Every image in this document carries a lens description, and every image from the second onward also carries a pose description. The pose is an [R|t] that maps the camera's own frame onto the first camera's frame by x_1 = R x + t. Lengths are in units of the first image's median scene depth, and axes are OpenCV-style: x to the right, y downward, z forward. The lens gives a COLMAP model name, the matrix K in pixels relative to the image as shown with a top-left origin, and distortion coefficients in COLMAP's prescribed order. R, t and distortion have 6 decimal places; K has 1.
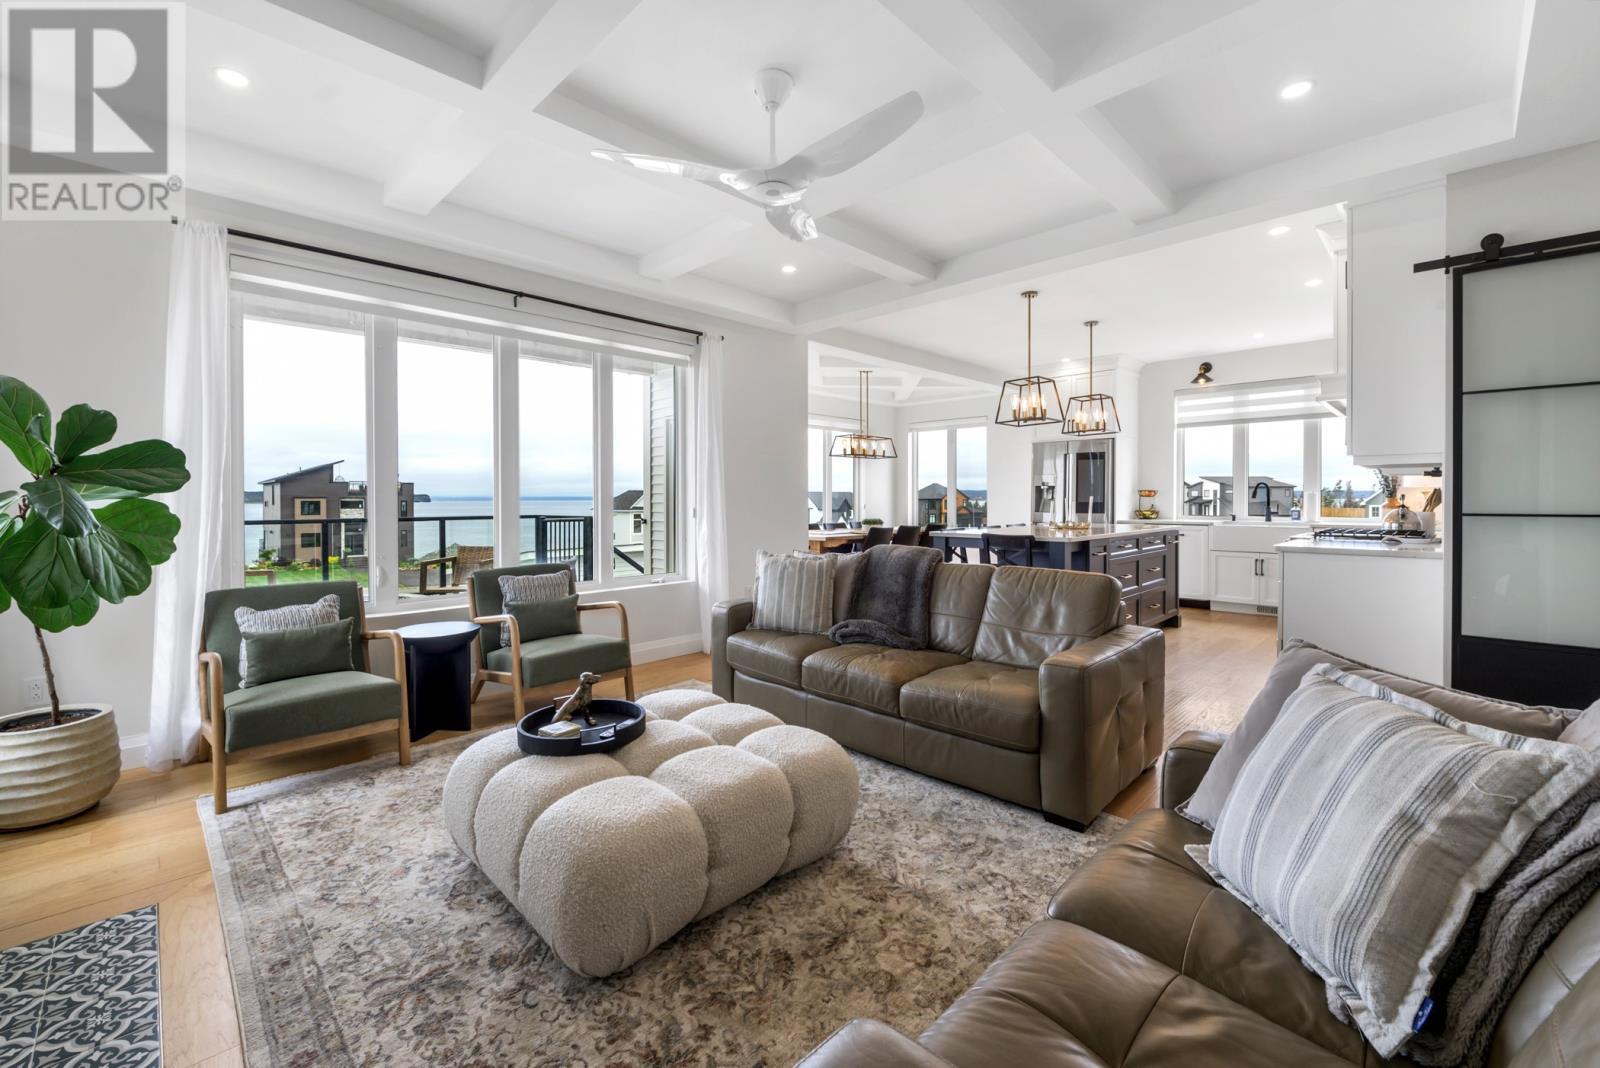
lens RADIAL K [[658.4, 0, 796.3], [0, 658.4, 509.9], [0, 0, 1]] dist [-0.001759, -0.000626]
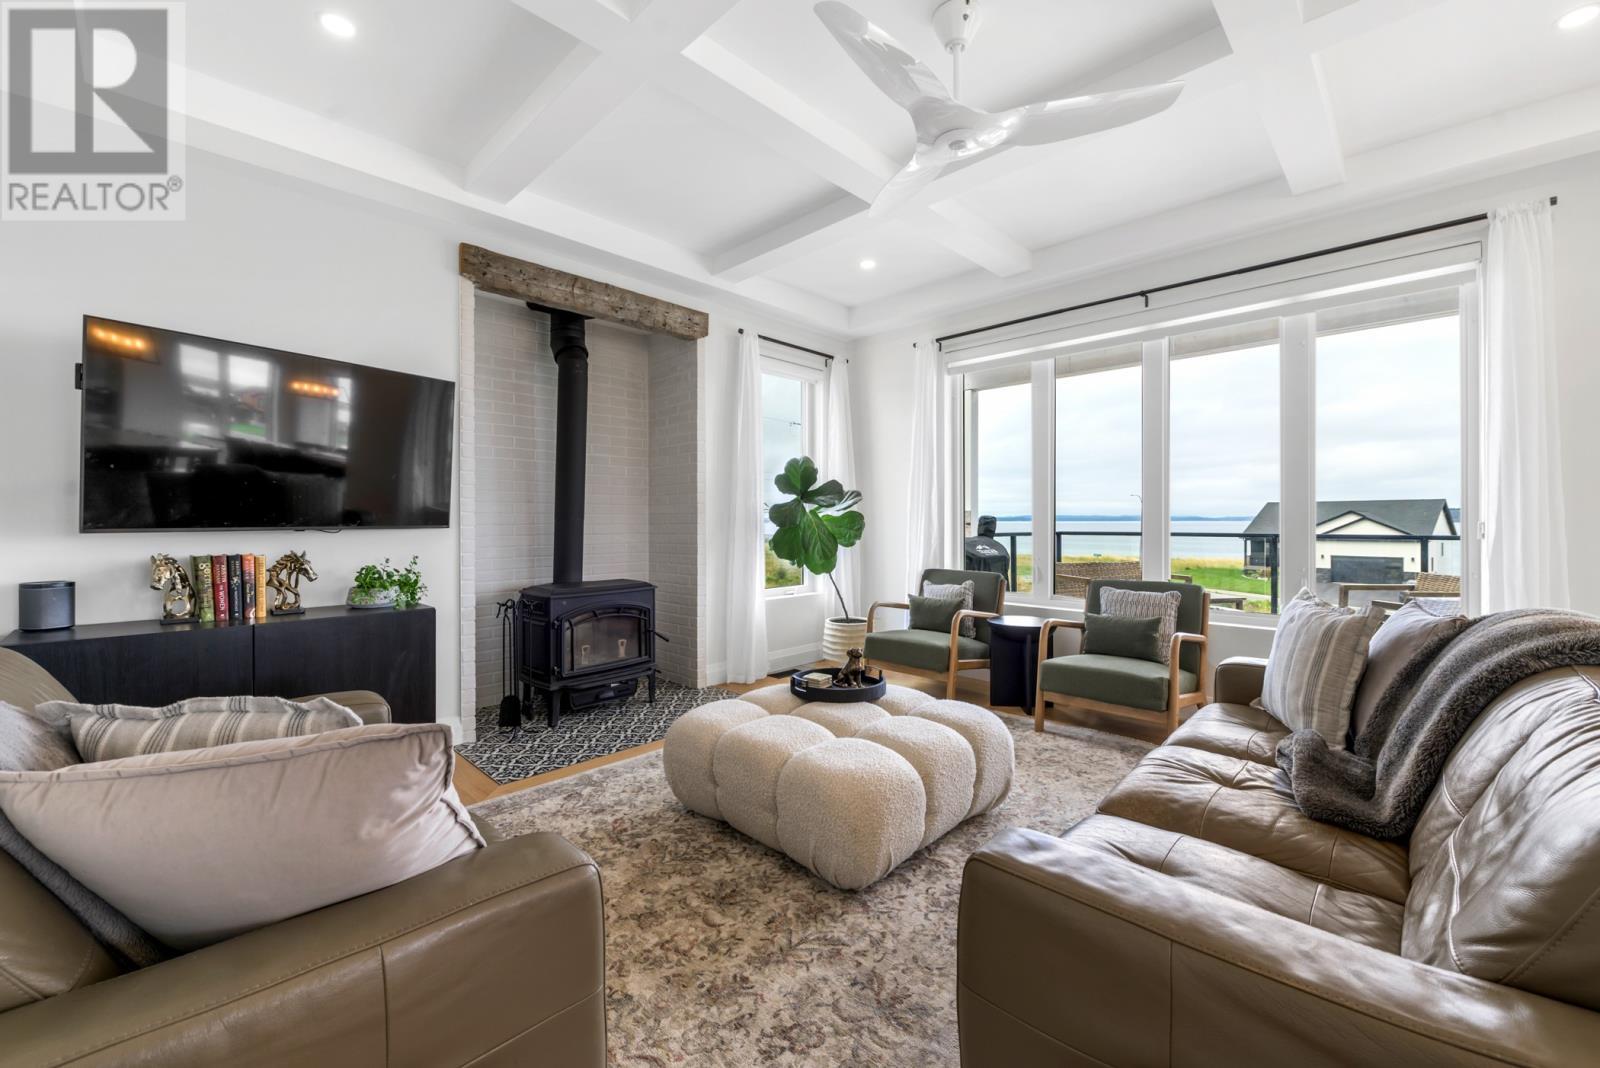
lens RADIAL K [[643.0, 0, 801.1], [0, 643.0, 522.4], [0, 0, 1]] dist [0.001573, -0.005027]
pose [[0.019101, 0.005974, -0.999800, 0.335488], [-0.015755, 0.999860, 0.005674, 0.003551], [0.999693, 0.015644, 0.019192, 0.330061]]
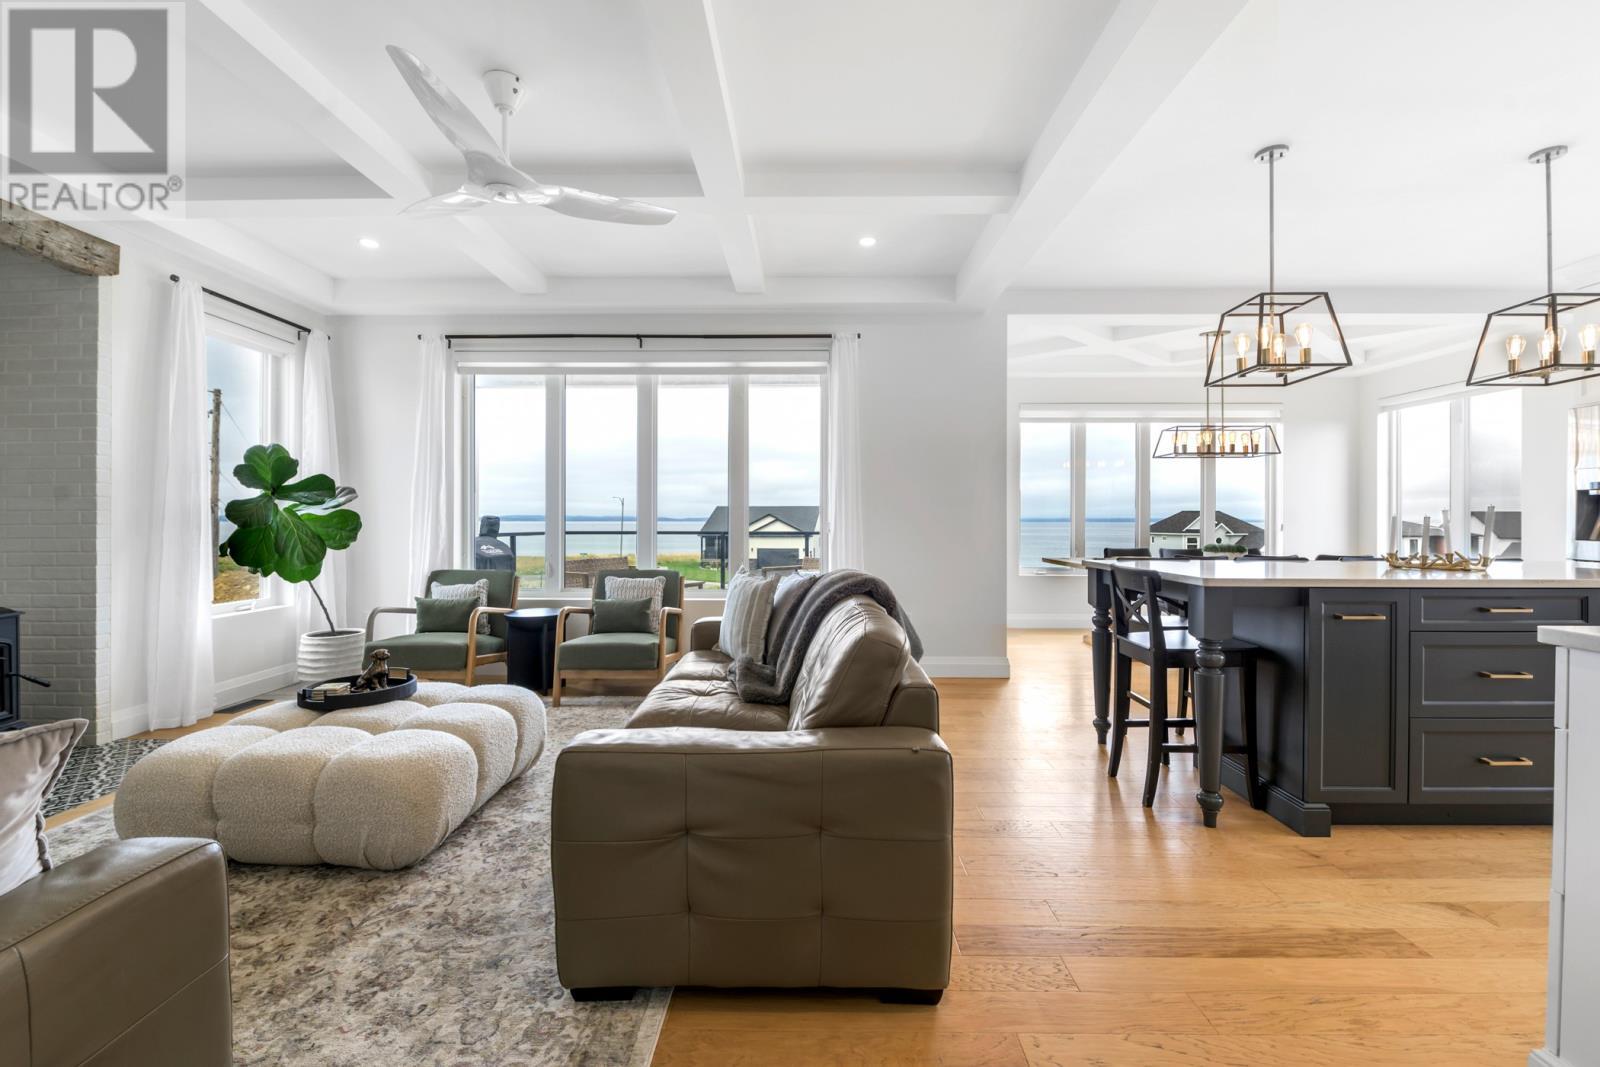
lens RADIAL K [[658.4, 0, 796.3], [0, 658.4, 509.4], [0, 0, 1]] dist [-0.001759, -0.000626]
pose [[0.694312, -0.008328, -0.719626, 0.413310], [-0.015608, 0.999524, -0.026627, 0.004415], [0.719505, 0.029720, 0.693851, 0.265371]]
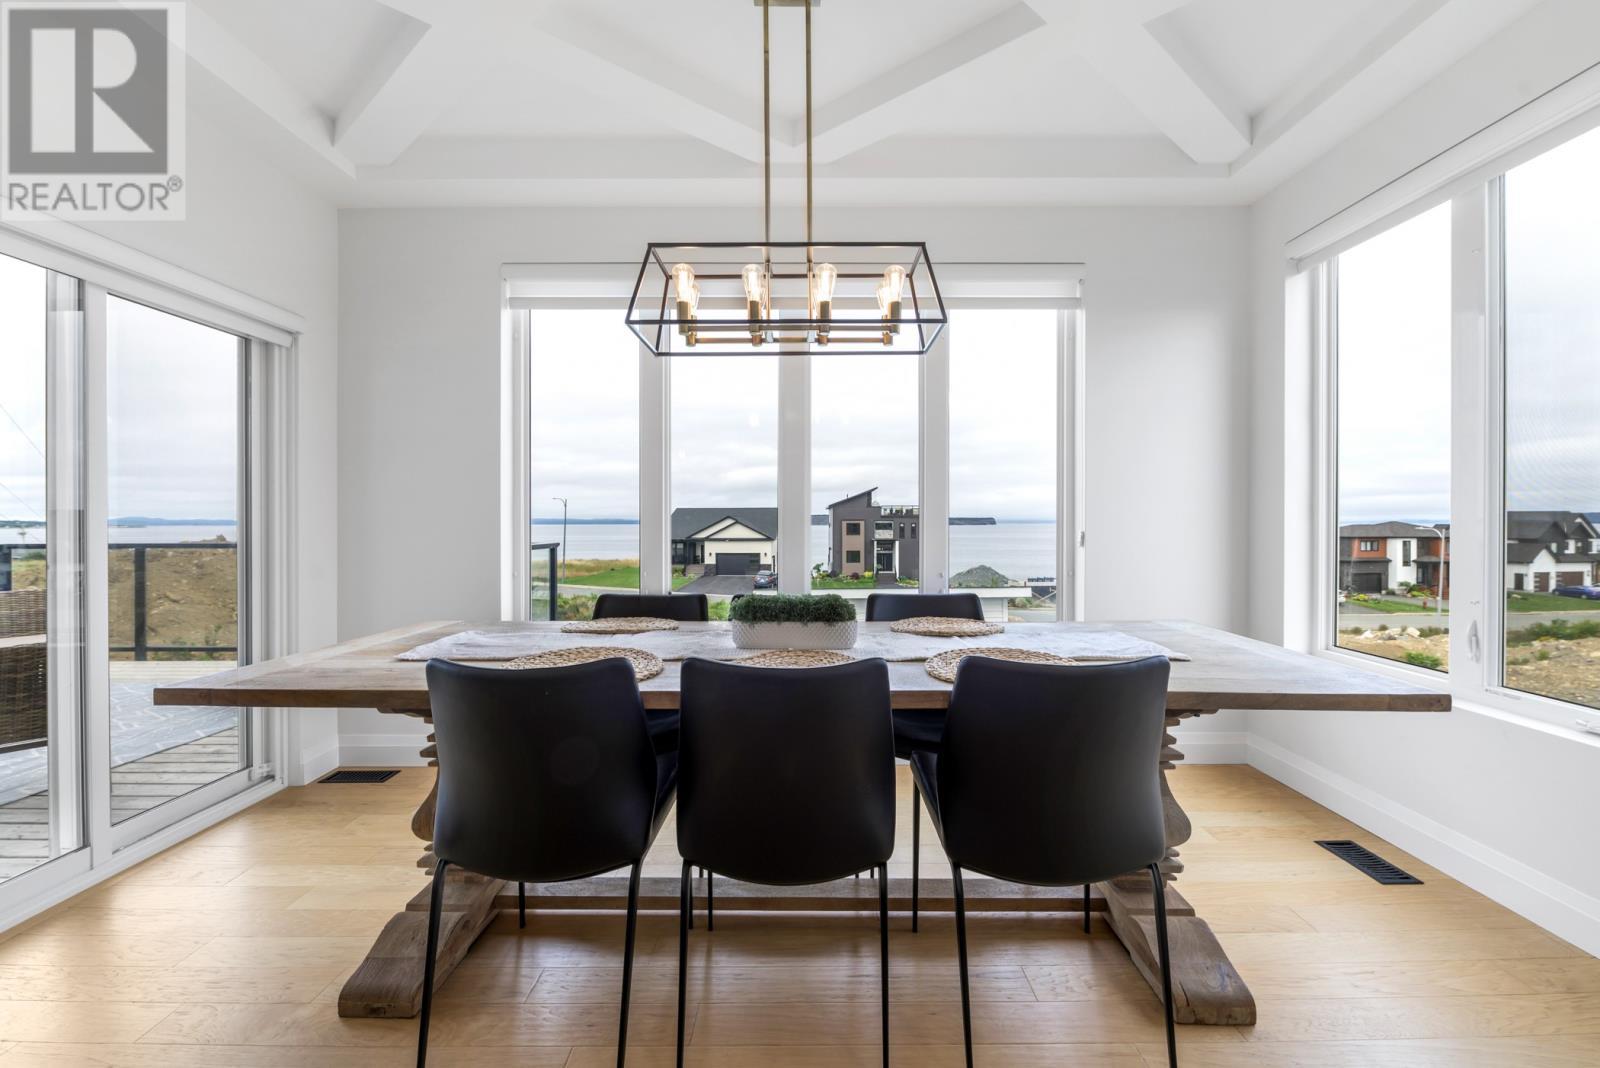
lens RADIAL K [[664.0, 0, 800.6], [0, 664.0, 525.8], [0, 0, 1]] dist [-0.000379, -0.000104]
pose [[0.703024, 0.004469, -0.711152, 0.395025], [-0.011793, 0.999916, -0.005375, -0.013557], [0.711068, 0.012166, 0.703018, 1.150064]]
